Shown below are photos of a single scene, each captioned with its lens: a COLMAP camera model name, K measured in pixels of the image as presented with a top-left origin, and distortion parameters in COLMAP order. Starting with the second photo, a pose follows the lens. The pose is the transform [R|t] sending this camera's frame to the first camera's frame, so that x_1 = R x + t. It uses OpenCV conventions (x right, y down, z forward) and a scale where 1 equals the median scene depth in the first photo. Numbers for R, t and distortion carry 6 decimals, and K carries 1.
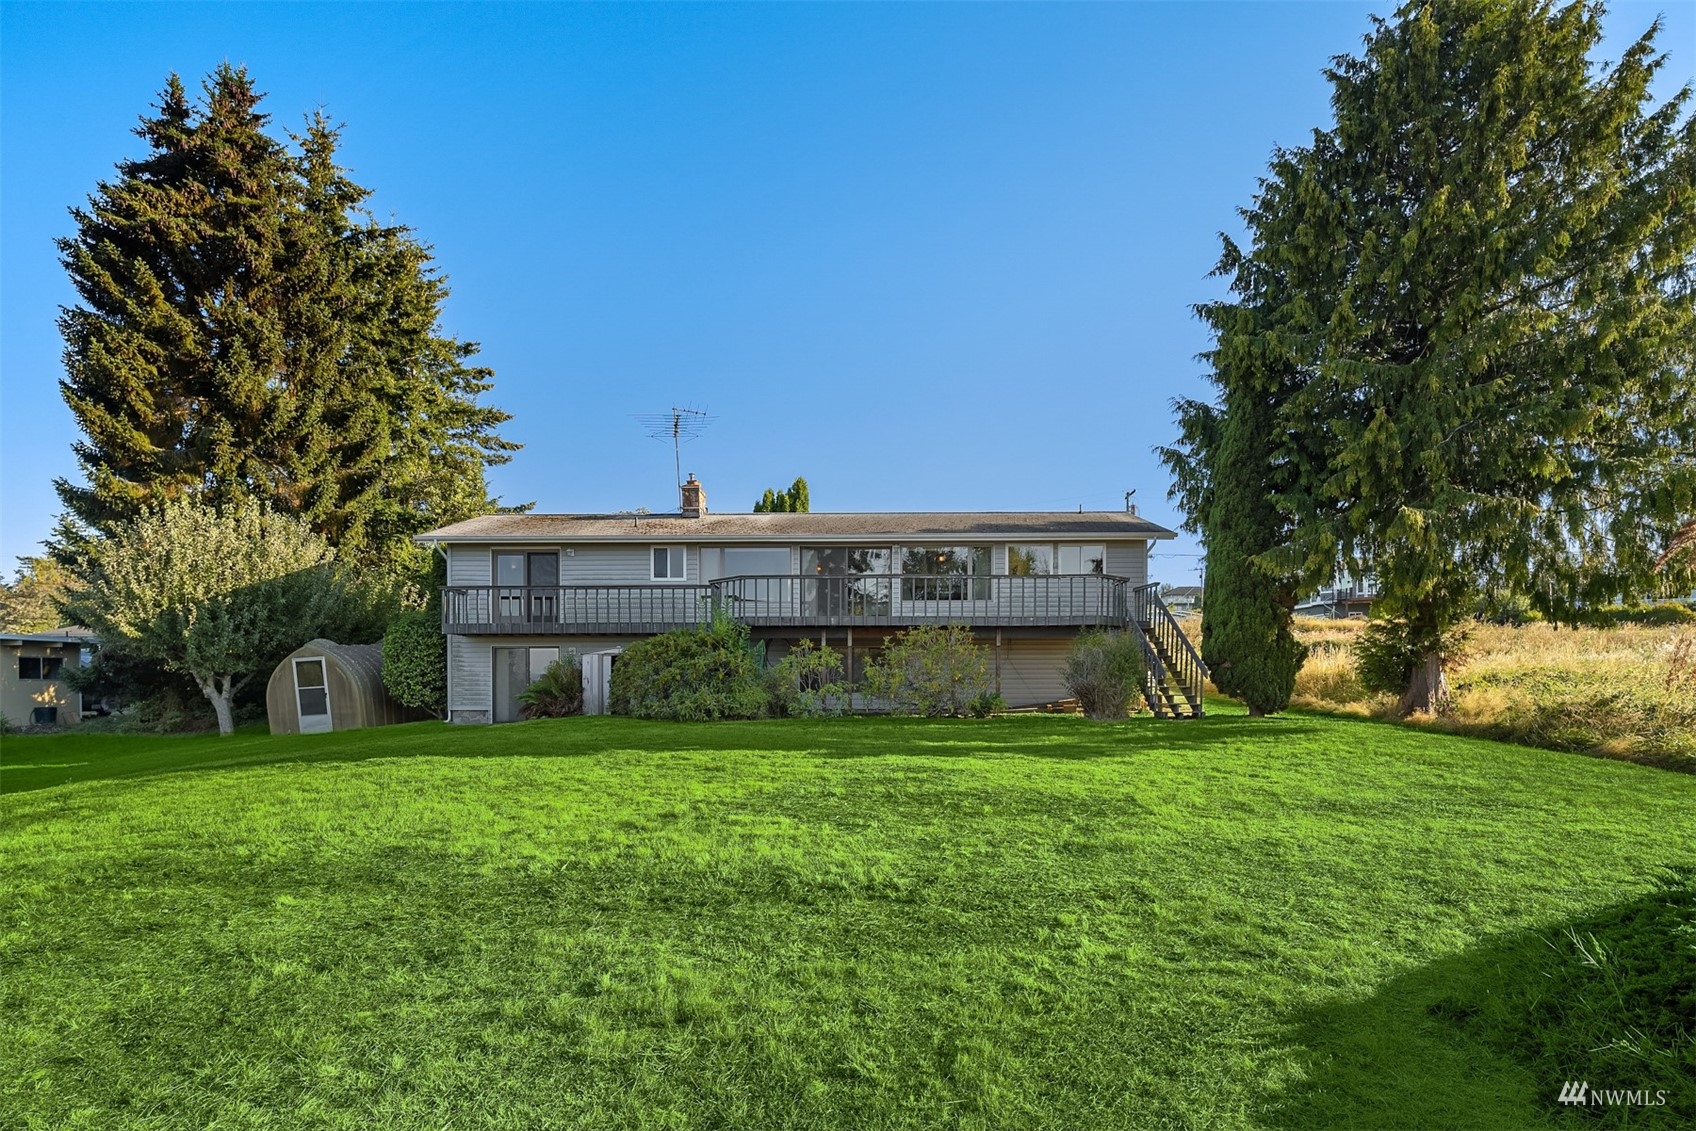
lens RADIAL K [[838.1, 0, 854.8], [0, 838.1, 556.6], [0, 0, 1]] dist [0.004720, -0.004772]
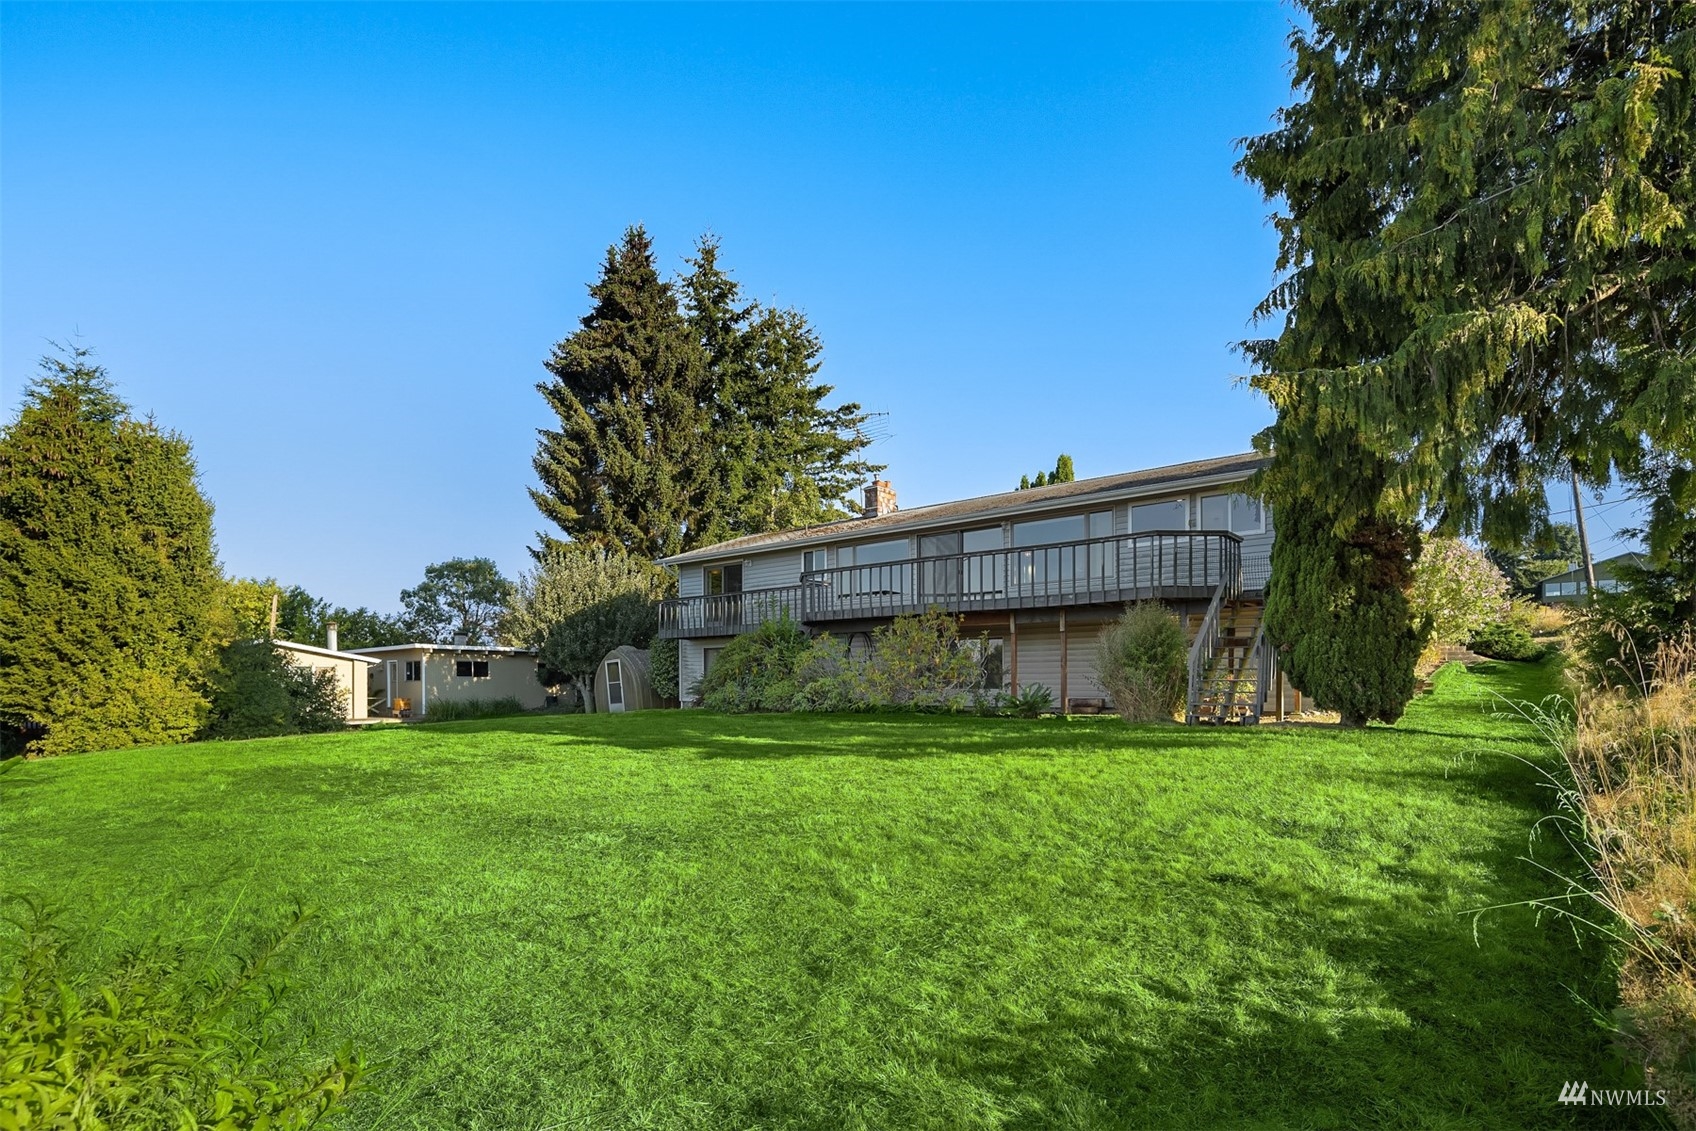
lens RADIAL K [[840.0, 0, 848.0], [0, 840.0, 565.5], [0, 0, 1]] dist [0.003639, -0.000212]
pose [[0.763795, -0.087488, -0.639502, 0.487401], [0.093136, 0.995341, -0.024931, 0.039355], [0.638704, -0.040519, 0.768385, 0.219938]]
